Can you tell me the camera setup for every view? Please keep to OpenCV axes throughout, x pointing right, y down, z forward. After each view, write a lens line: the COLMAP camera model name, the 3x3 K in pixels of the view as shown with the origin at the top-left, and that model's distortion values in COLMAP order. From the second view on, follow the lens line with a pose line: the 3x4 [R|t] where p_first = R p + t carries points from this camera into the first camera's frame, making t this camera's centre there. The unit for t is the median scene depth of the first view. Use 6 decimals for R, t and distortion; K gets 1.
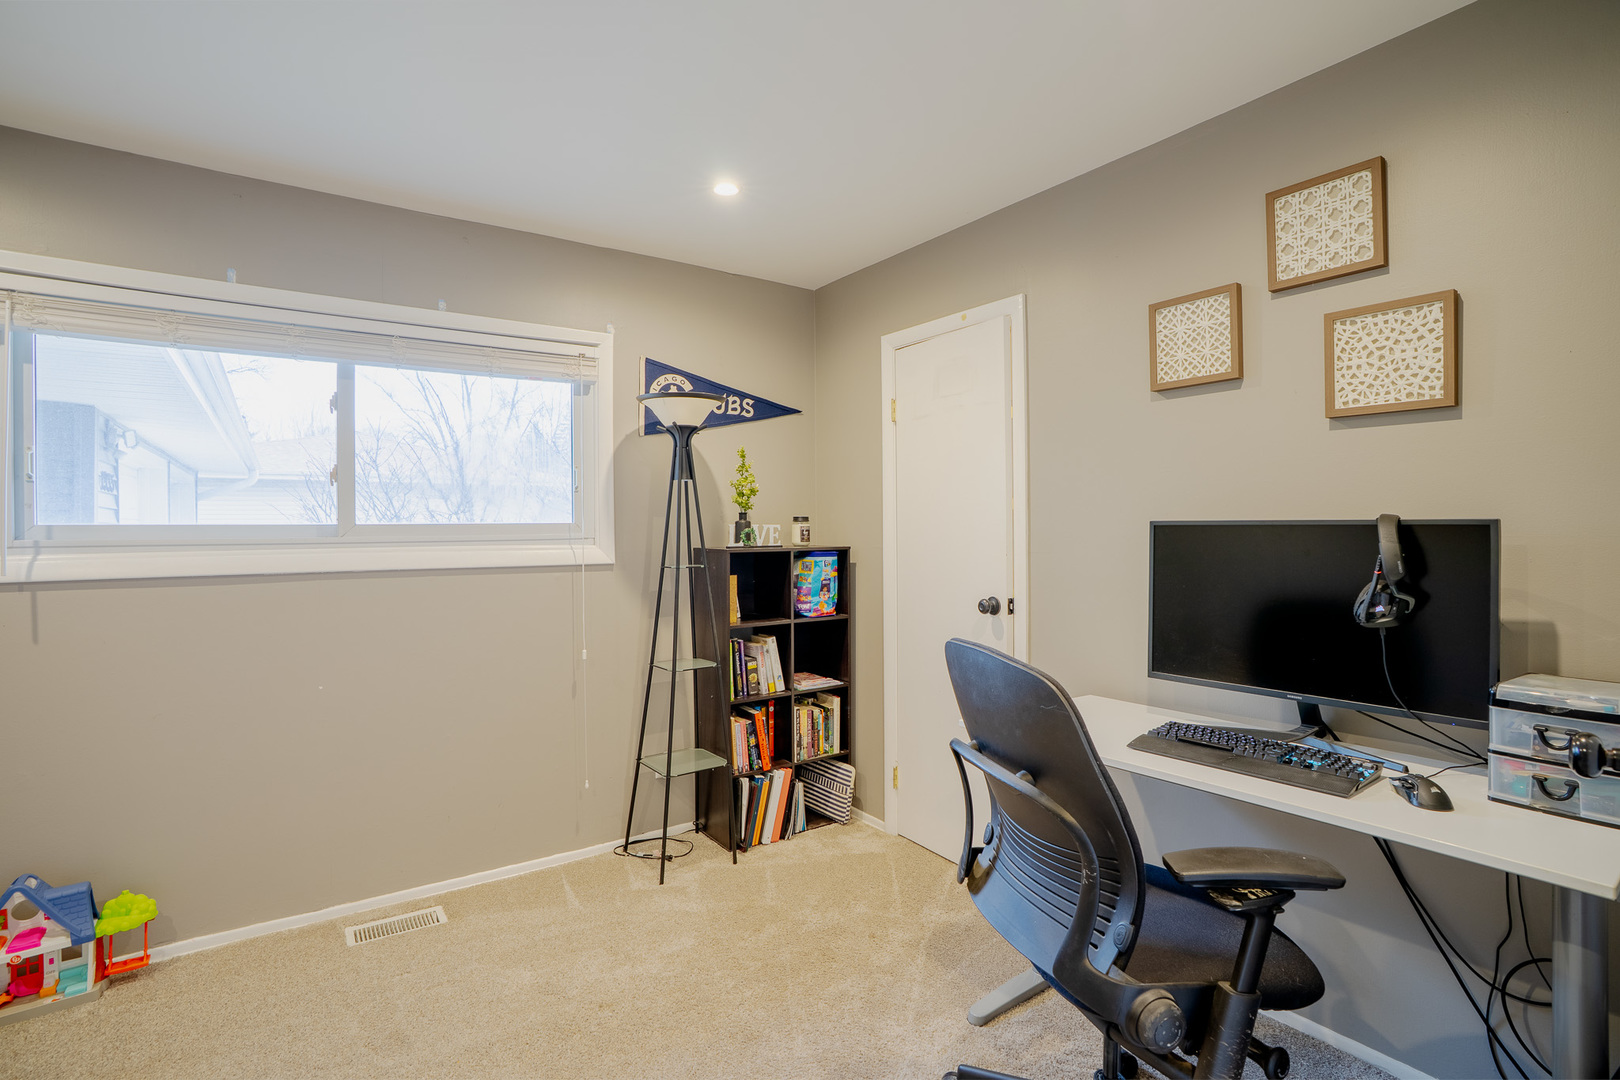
lens RADIAL K [[763.1, 0, 800.1], [0, 763.1, 535.6], [0, 0, 1]] dist [-0.064812, 0.027528]
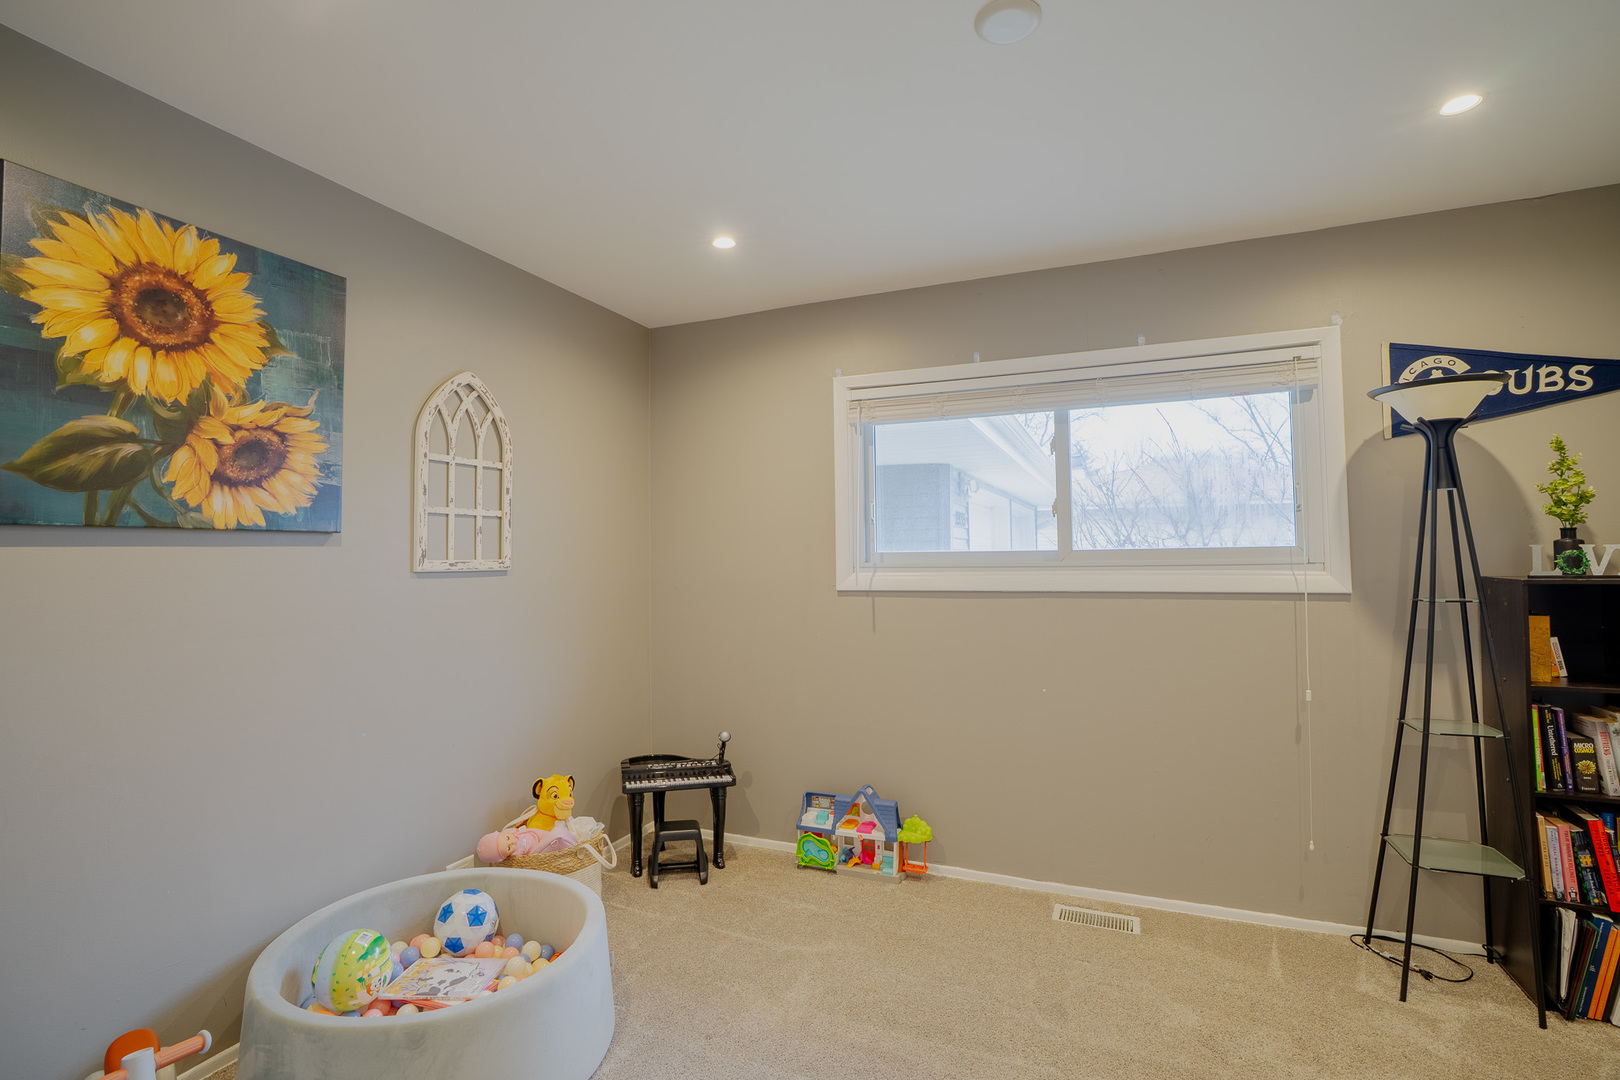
lens RADIAL K [[763.1, 0, 800.1], [0, 763.1, 535.6], [0, 0, 1]] dist [-0.064812, 0.027528]
pose [[0.519811, -0.024376, -0.853934, 0.146717], [-0.002299, 0.999549, -0.029932, -0.001186], [0.854278, 0.017522, 0.519520, 0.044619]]
